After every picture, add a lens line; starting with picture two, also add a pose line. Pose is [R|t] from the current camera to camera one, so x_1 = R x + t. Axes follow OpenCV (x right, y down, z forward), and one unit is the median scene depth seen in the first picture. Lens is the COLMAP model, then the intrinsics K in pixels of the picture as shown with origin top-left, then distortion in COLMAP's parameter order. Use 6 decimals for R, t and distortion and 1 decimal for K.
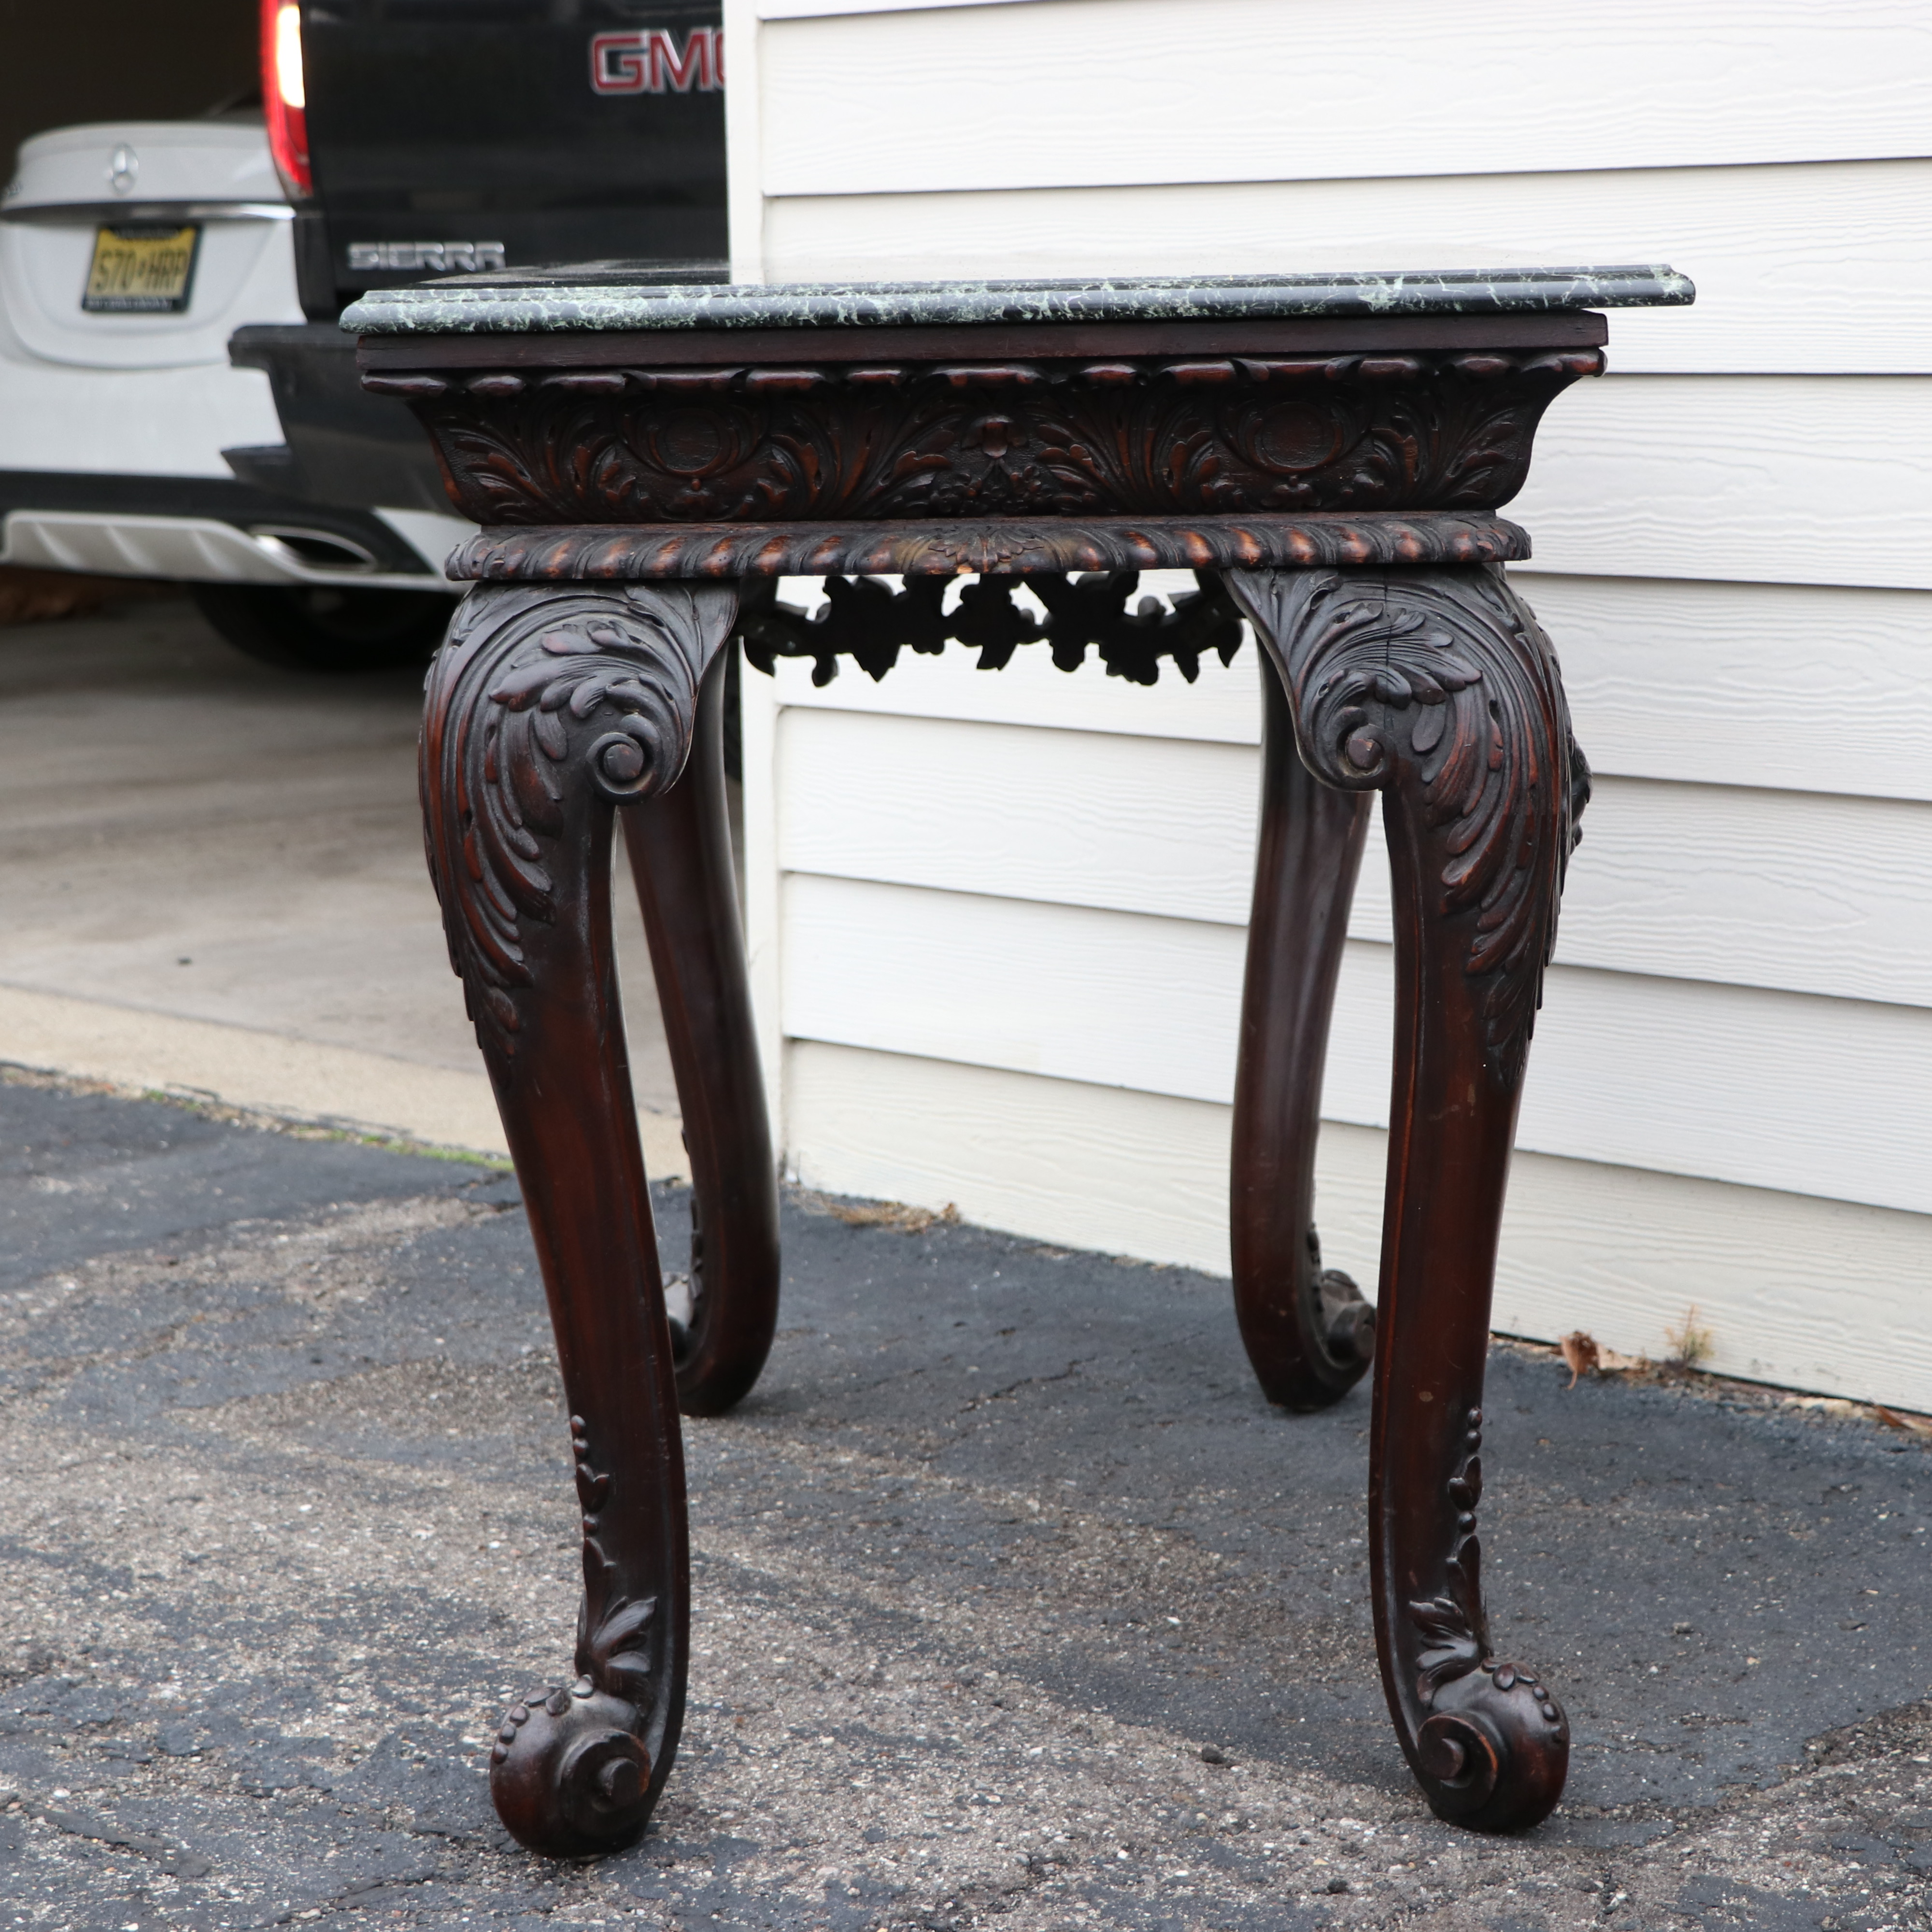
lens RADIAL K [[4550.7, 0, 966.0], [0, 4550.7, 966.0], [0, 0, 1]] dist [-0.002702, 0.607786]
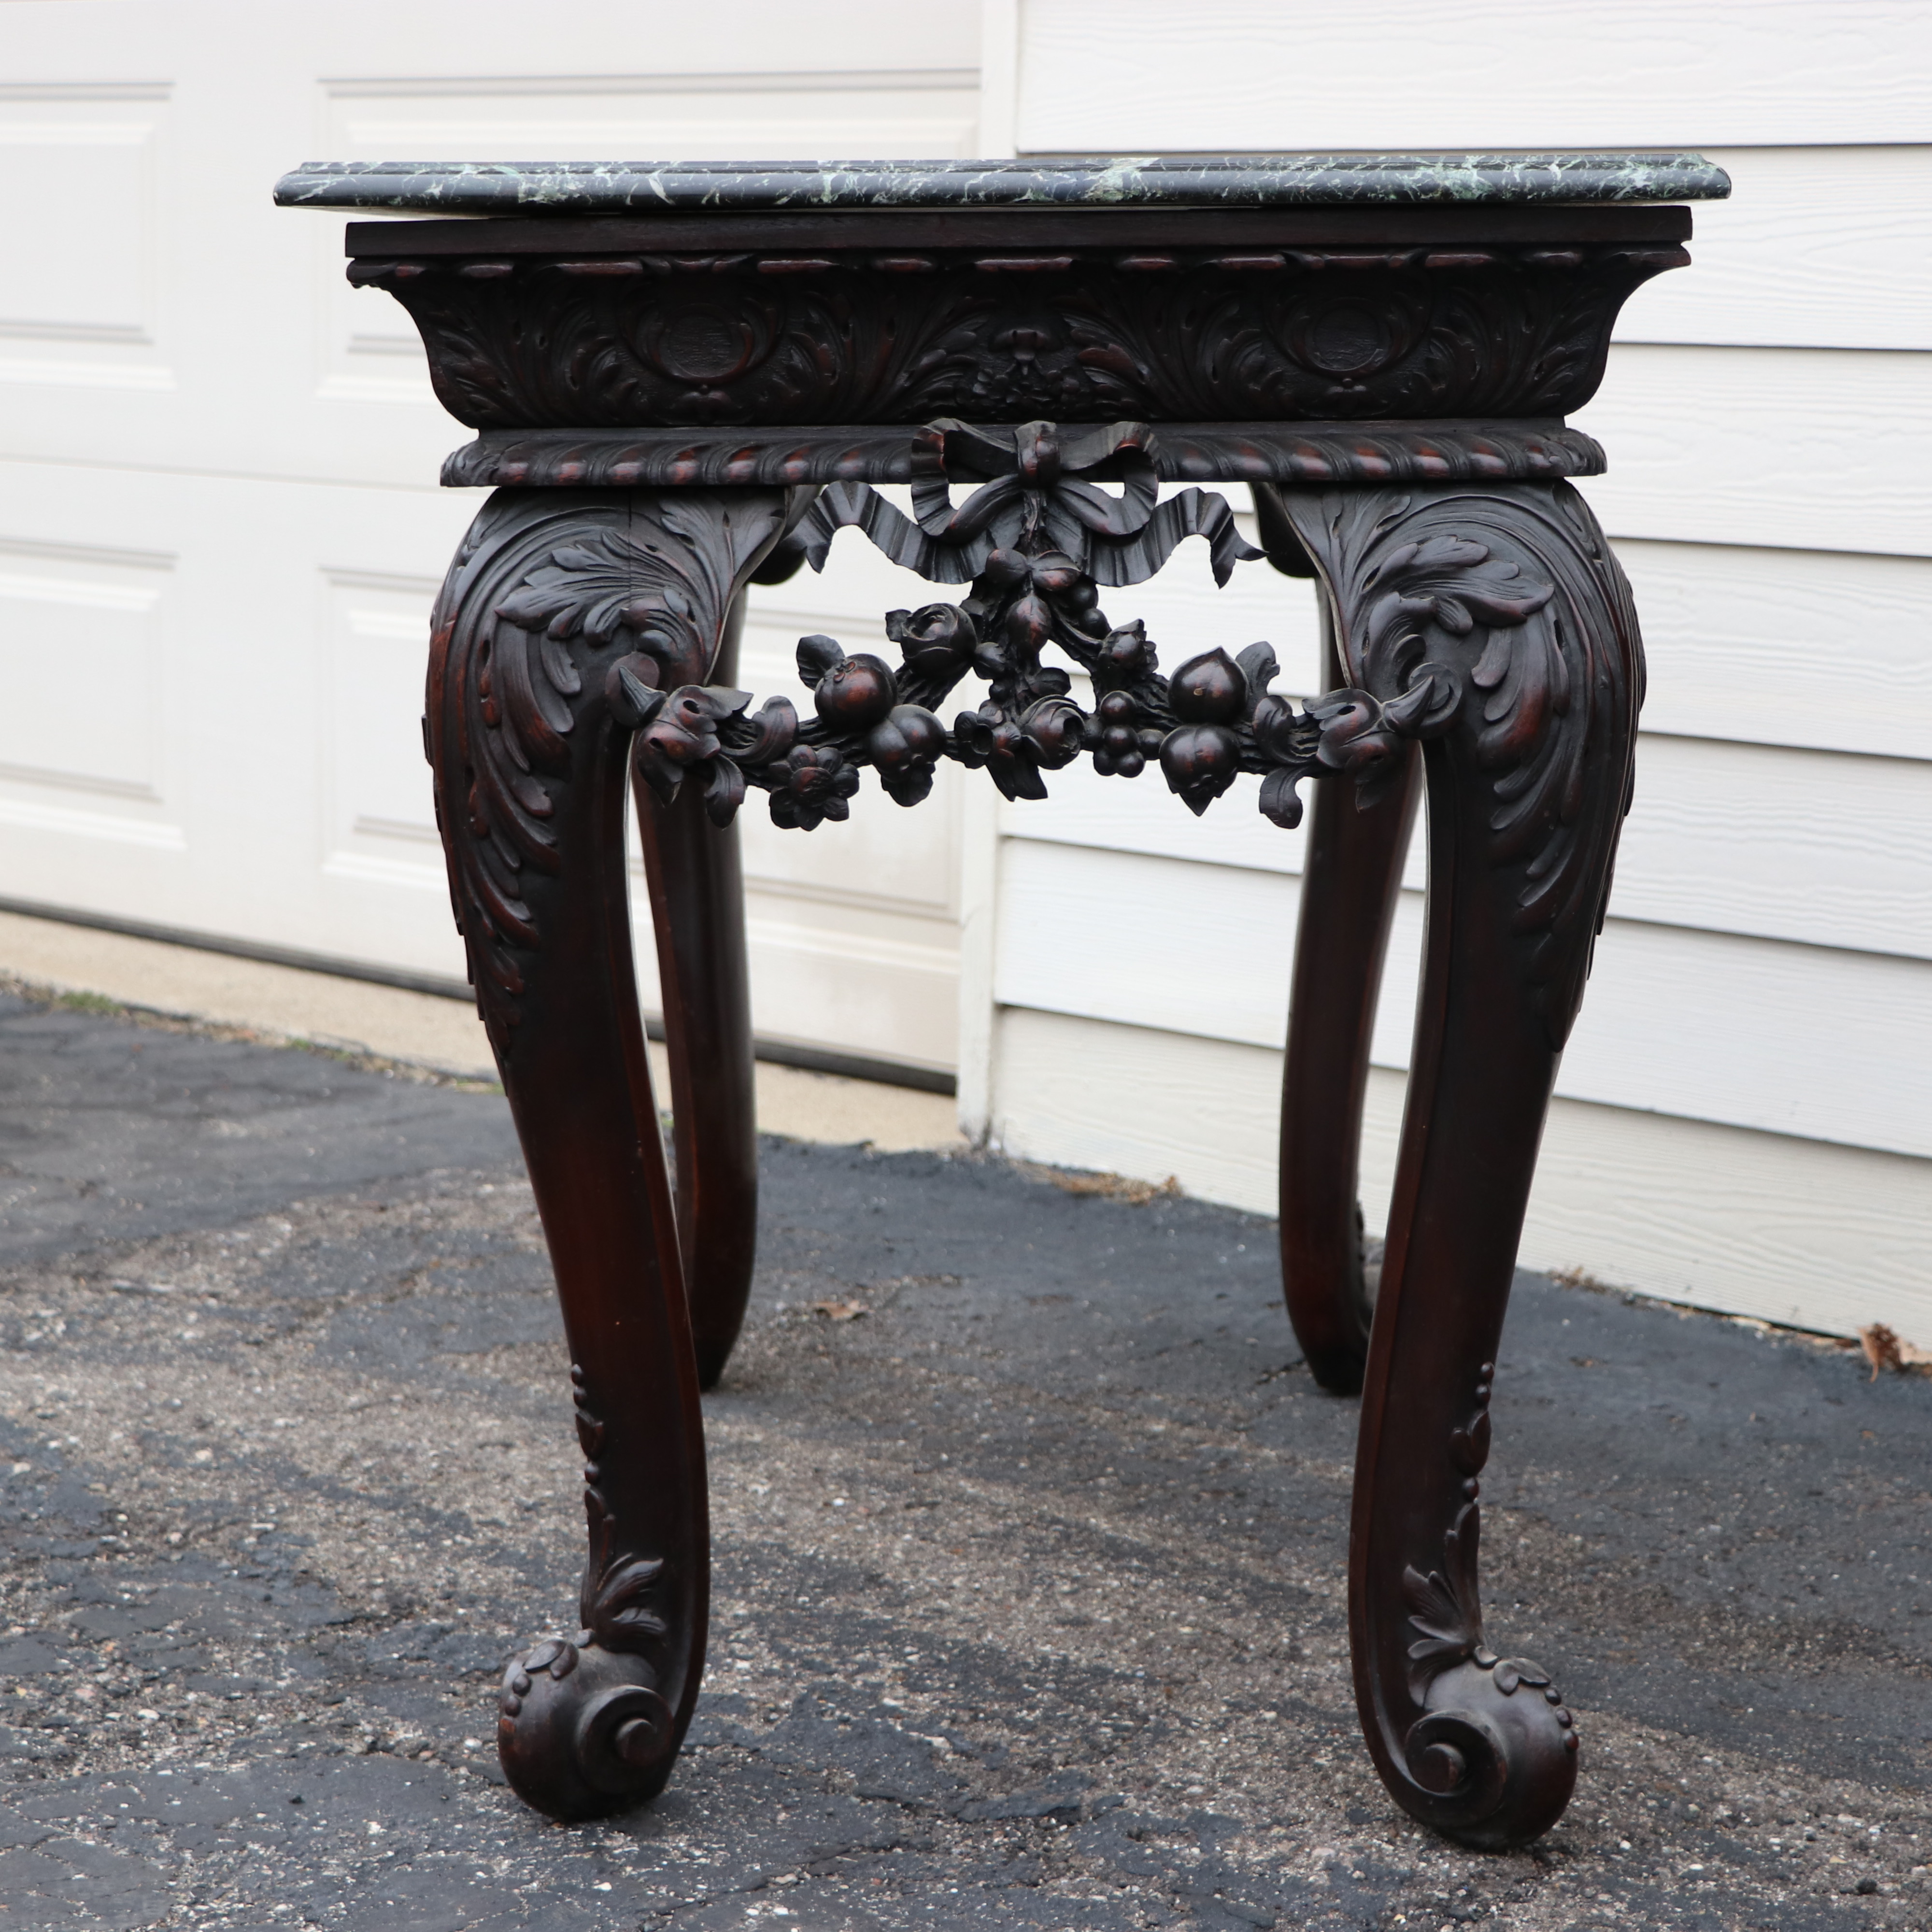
lens RADIAL K [[4411.0, 0, 965.9], [0, 4411.0, 929.2], [0, 0, 1]] dist [0.002560, 0.425797]
pose [[0.998988, 0.036416, 0.026413, -0.116684], [-0.036160, 0.999295, -0.010072, 0.015253], [-0.026761, 0.009106, 0.999600, 0.065901]]
